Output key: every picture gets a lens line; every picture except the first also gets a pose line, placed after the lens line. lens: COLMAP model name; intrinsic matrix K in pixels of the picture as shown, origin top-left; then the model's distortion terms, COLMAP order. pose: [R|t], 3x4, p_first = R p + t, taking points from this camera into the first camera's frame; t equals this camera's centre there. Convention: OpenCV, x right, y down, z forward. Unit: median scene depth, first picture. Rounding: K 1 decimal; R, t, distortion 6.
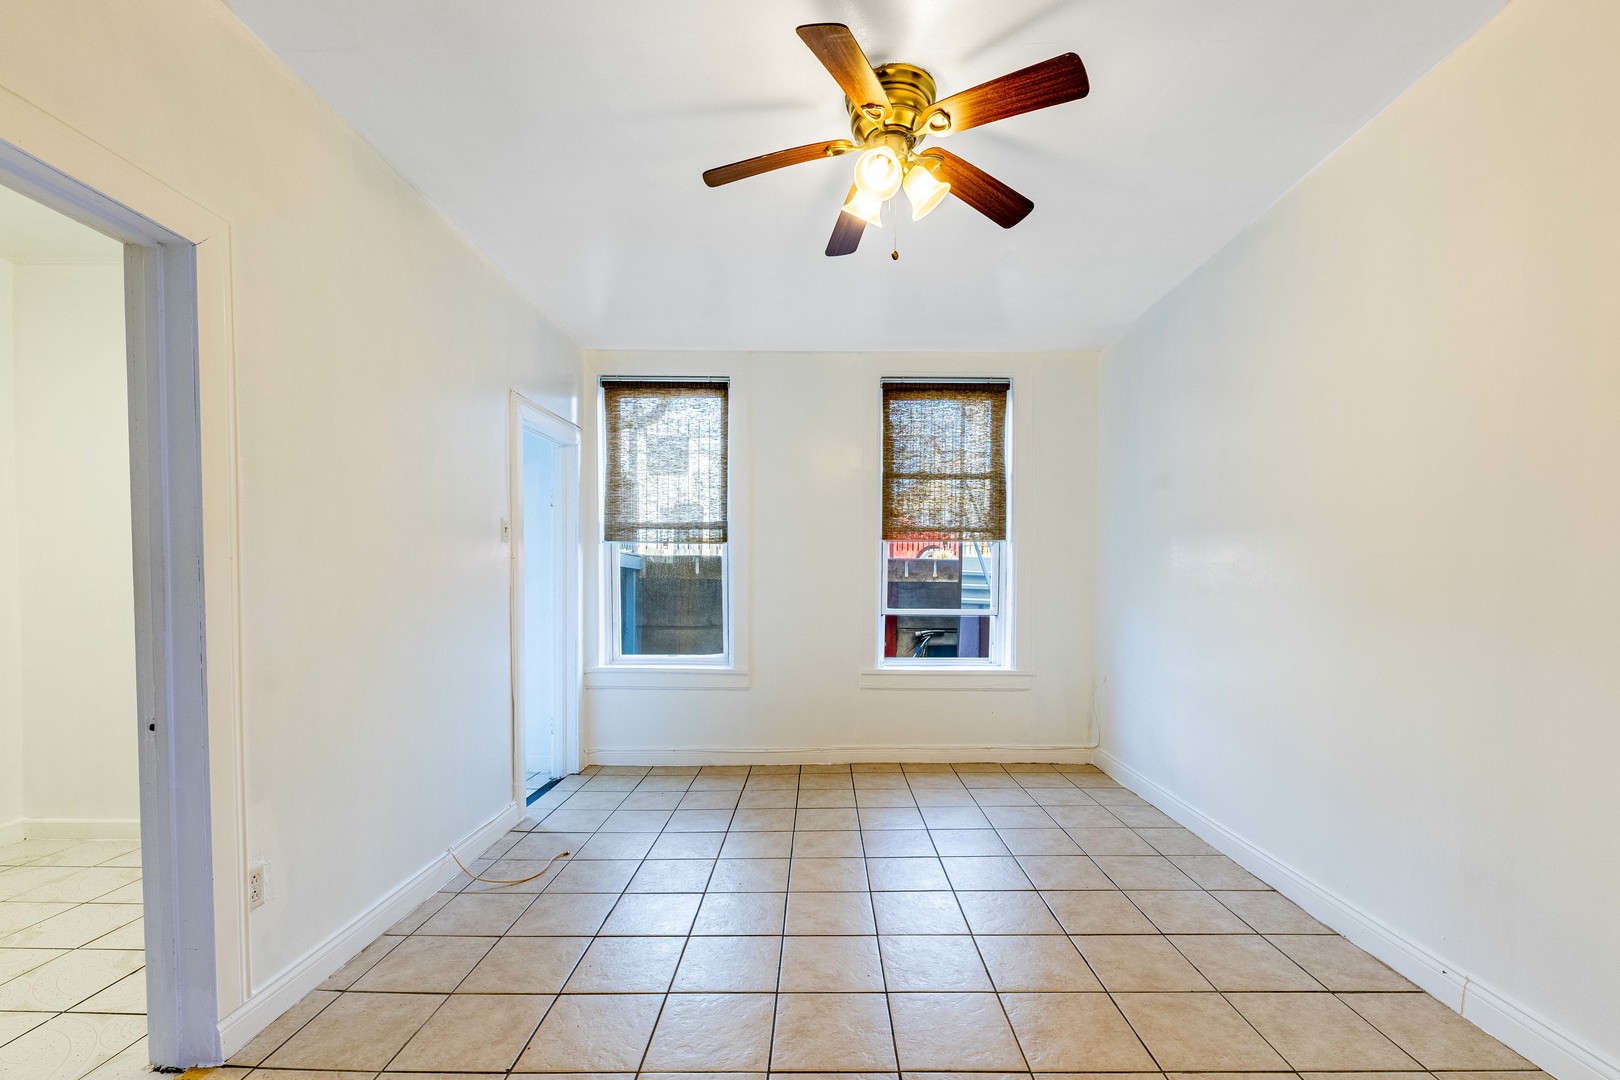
lens RADIAL K [[689.1, 0, 813.1], [0, 689.1, 595.9], [0, 0, 1]] dist [0.010800, -0.000030]
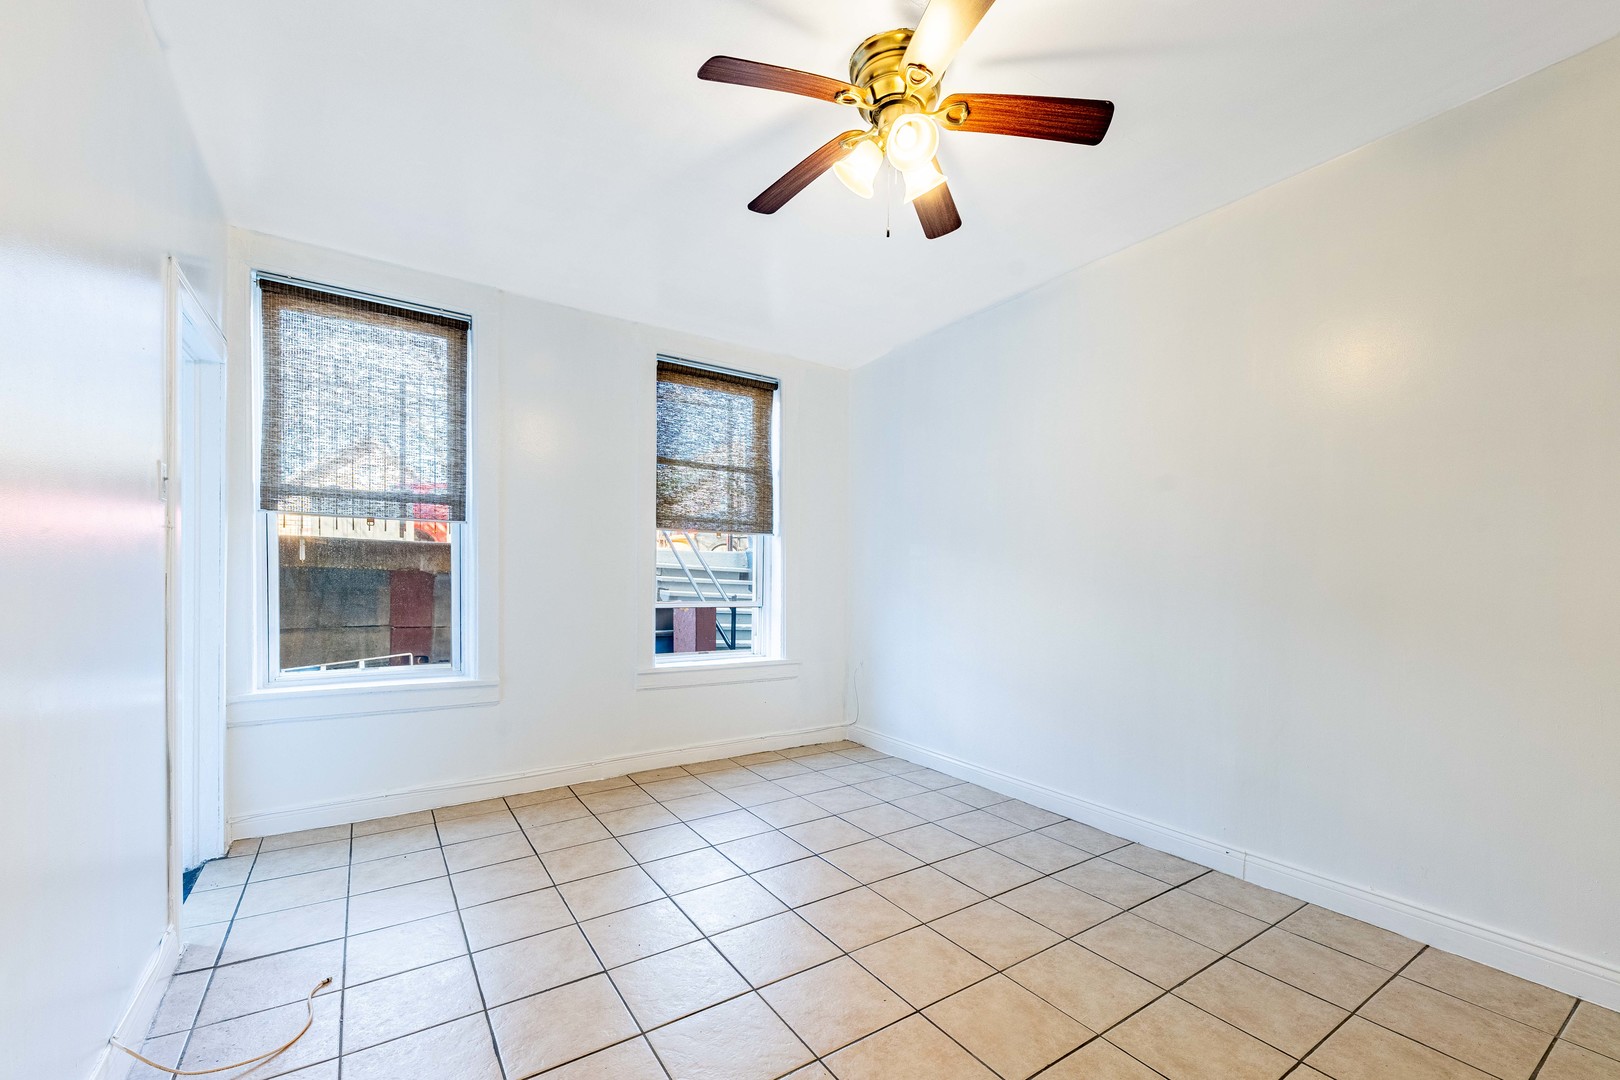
lens RADIAL K [[663.6, 0, 805.1], [0, 663.6, 579.6], [0, 0, 1]] dist [0.012317, -0.000055]
pose [[0.827448, 0.004757, 0.561523, -0.238476], [0.002538, 0.999922, -0.012210, -0.000271], [-0.561537, 0.011529, 0.827371, 0.147352]]
